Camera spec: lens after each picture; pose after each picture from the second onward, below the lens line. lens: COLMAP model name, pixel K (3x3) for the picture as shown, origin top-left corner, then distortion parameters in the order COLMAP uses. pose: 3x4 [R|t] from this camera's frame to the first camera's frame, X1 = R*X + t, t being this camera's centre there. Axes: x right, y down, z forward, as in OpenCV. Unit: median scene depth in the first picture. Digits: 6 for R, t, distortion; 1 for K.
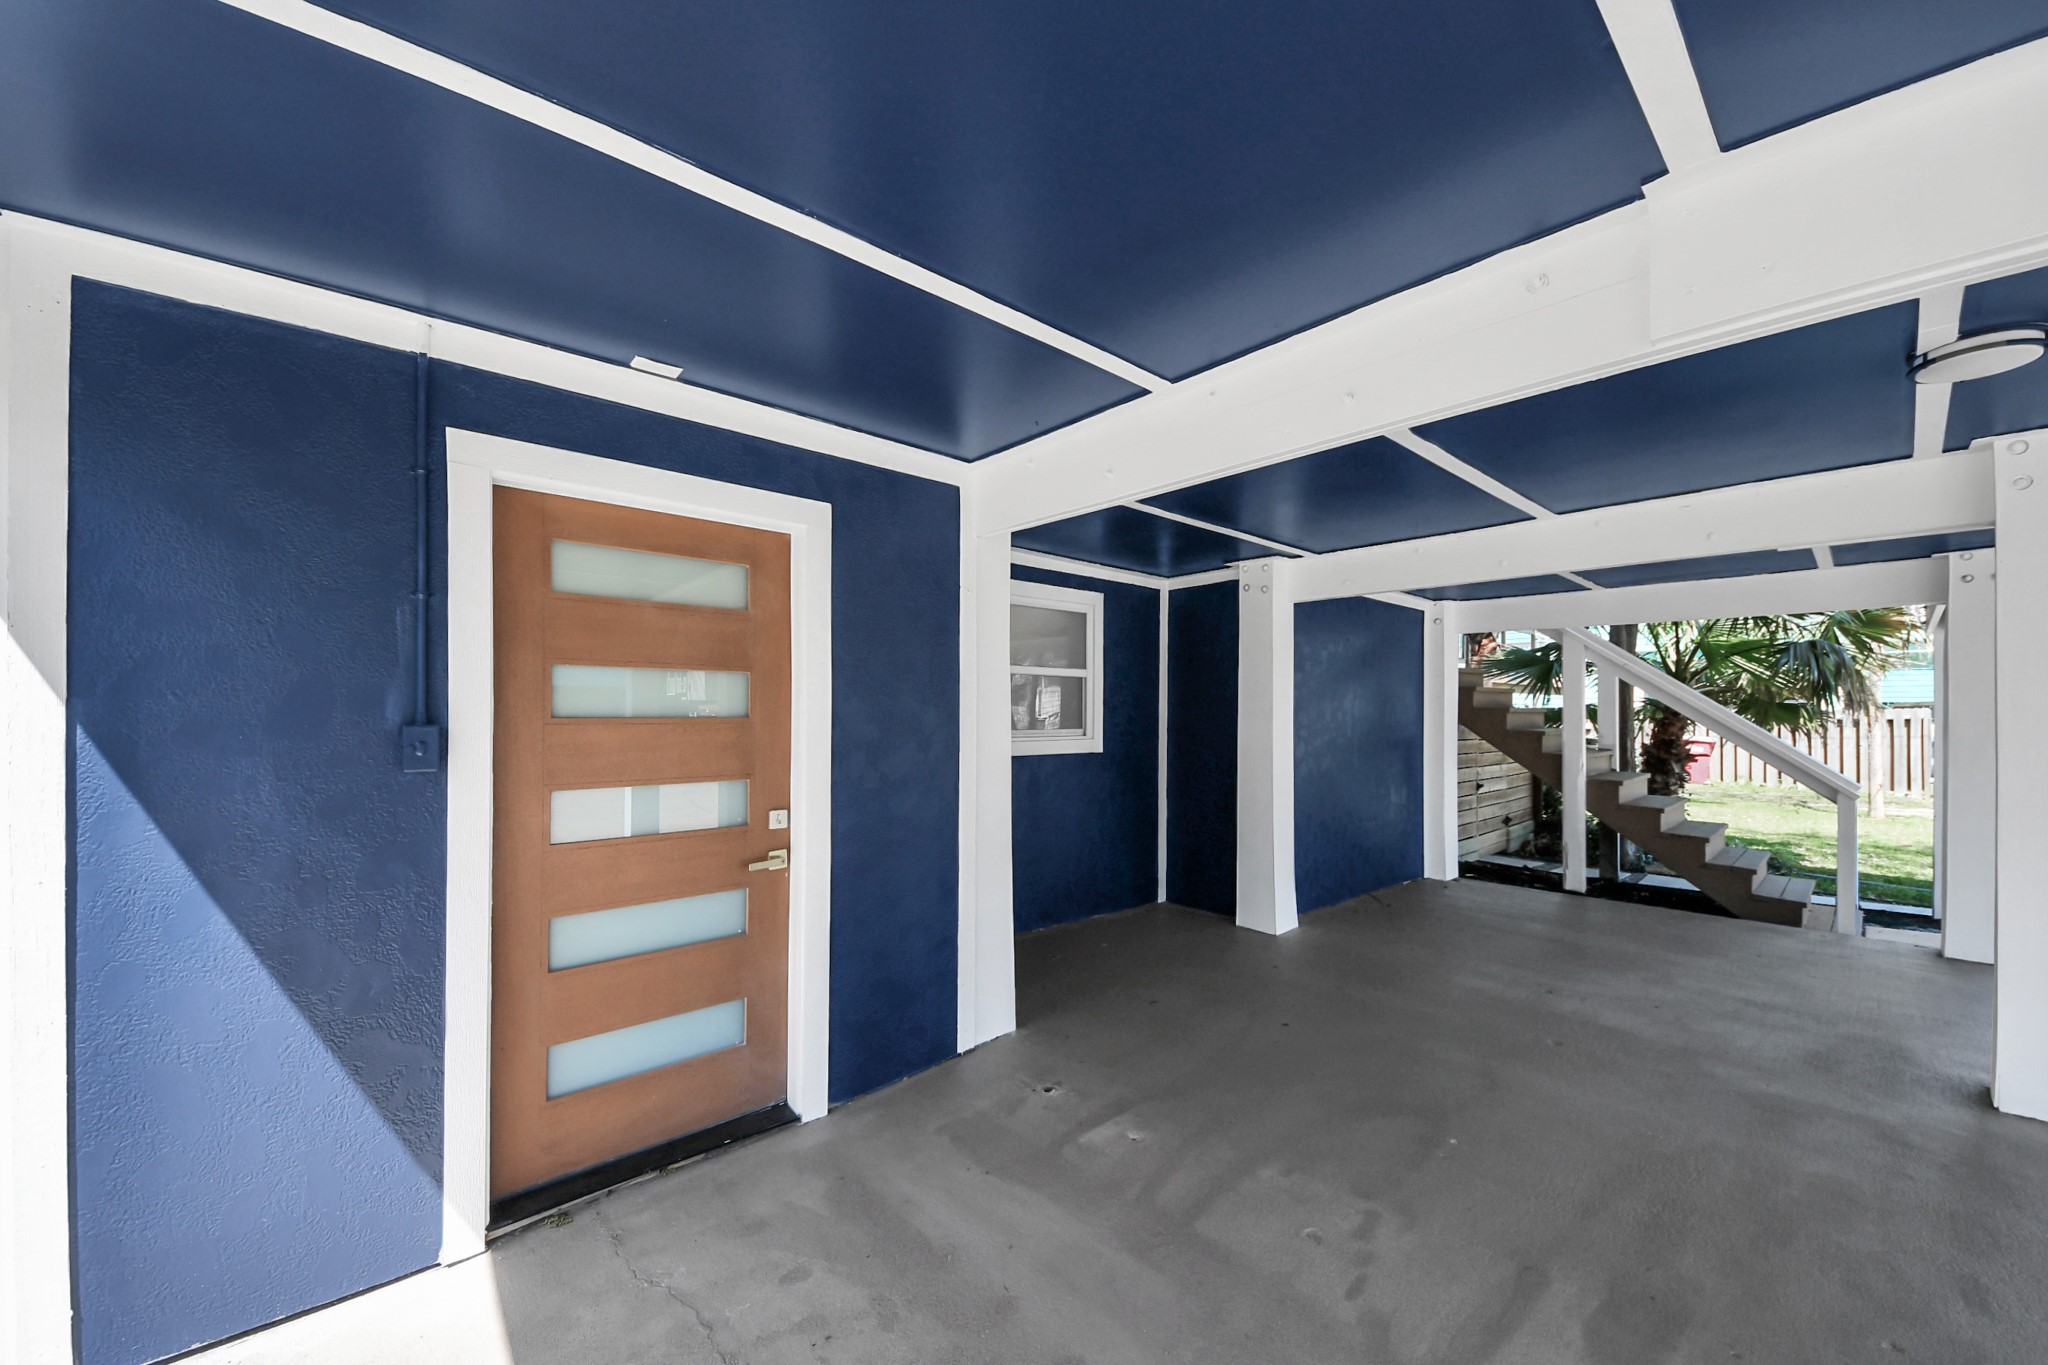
lens RADIAL K [[722.8, 0, 954.1], [0, 722.8, 699.1], [0, 0, 1]] dist [-0.010434, -0.000174]
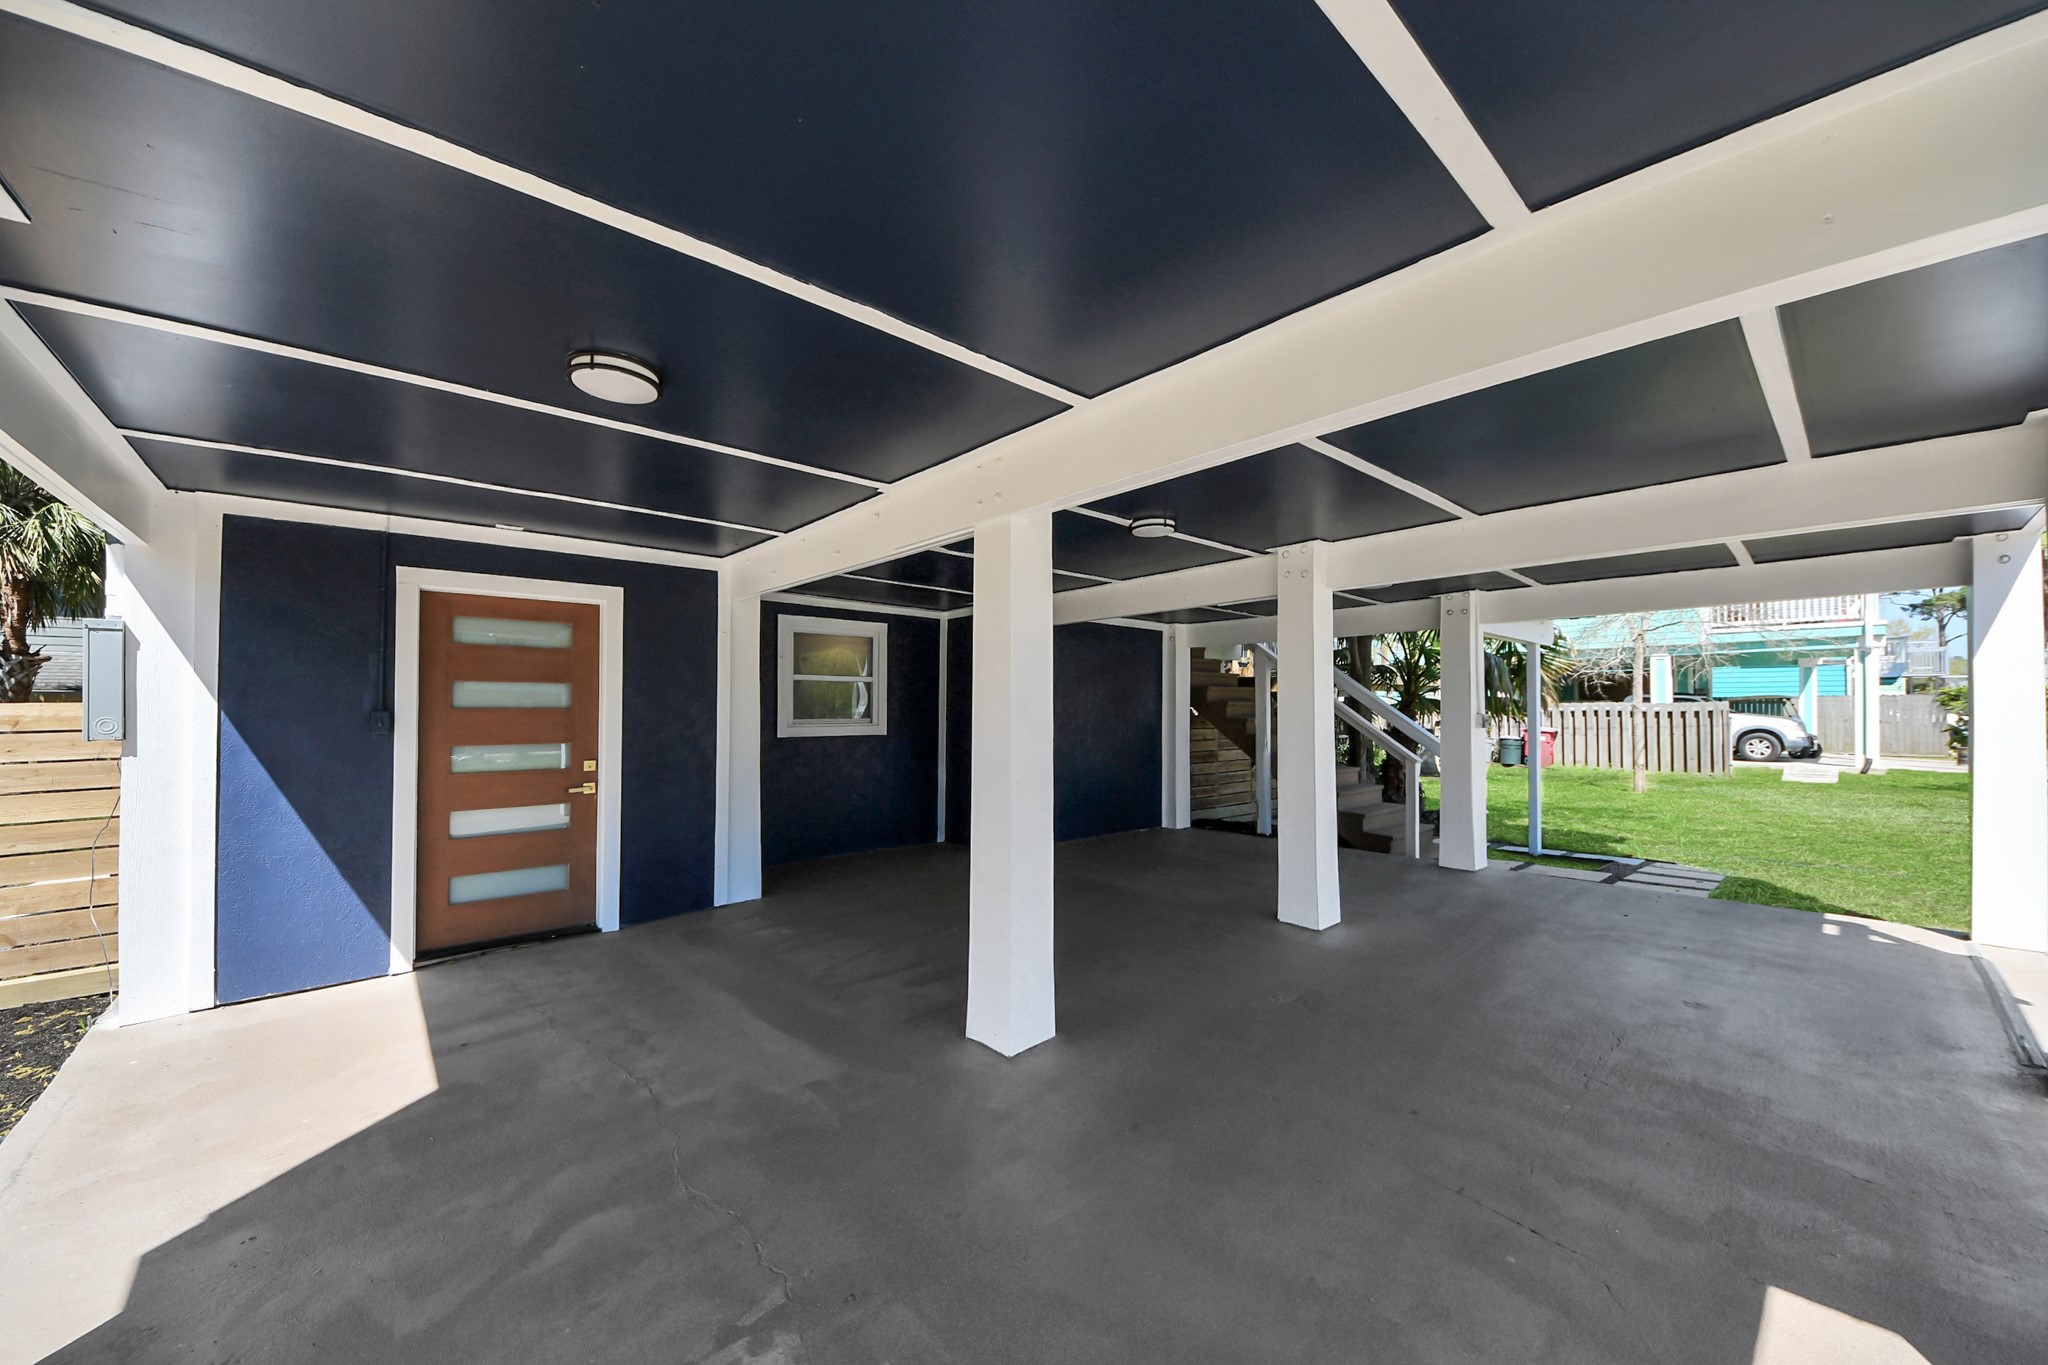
lens RADIAL K [[745.2, 0, 1014.0], [0, 745.2, 692.3], [0, 0, 1]] dist [-0.011423, -0.000256]
pose [[0.999674, -0.005384, 0.024939, 0.761000], [0.005583, 0.999953, -0.007918, 0.006507], [-0.024896, 0.008055, 0.999658, -0.867255]]
